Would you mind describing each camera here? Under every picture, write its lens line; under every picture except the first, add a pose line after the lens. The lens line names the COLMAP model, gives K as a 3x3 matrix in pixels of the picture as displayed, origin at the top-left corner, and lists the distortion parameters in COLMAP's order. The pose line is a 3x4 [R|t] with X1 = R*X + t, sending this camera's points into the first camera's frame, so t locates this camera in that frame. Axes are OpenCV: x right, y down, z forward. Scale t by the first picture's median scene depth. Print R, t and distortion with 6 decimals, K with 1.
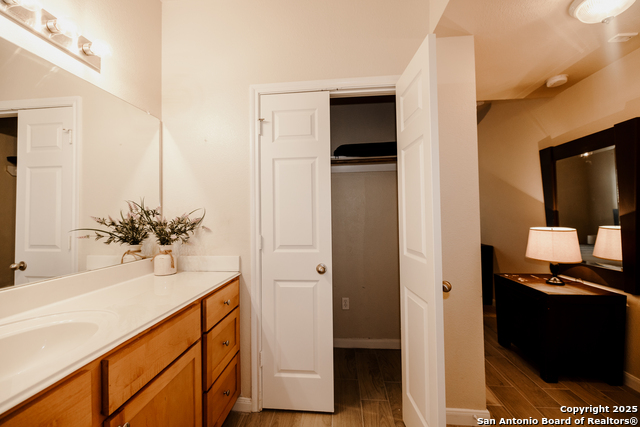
lens RADIAL K [[267.3, 0, 316.4], [0, 267.3, 213.2], [0, 0, 1]] dist [-0.004277, -0.001020]
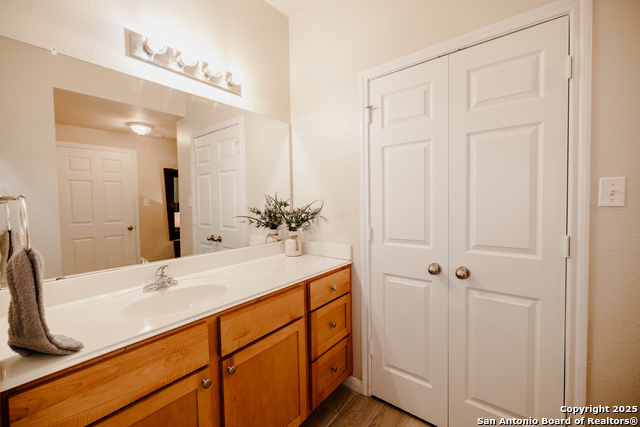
lens RADIAL K [[267.3, 0, 316.5], [0, 267.3, 213.5], [0, 0, 1]] dist [-0.004277, -0.001020]
pose [[0.832866, 0.023386, -0.552980, 0.173982], [0.012808, 0.998025, 0.061499, -0.029707], [0.553326, -0.058303, 0.830922, 0.072990]]
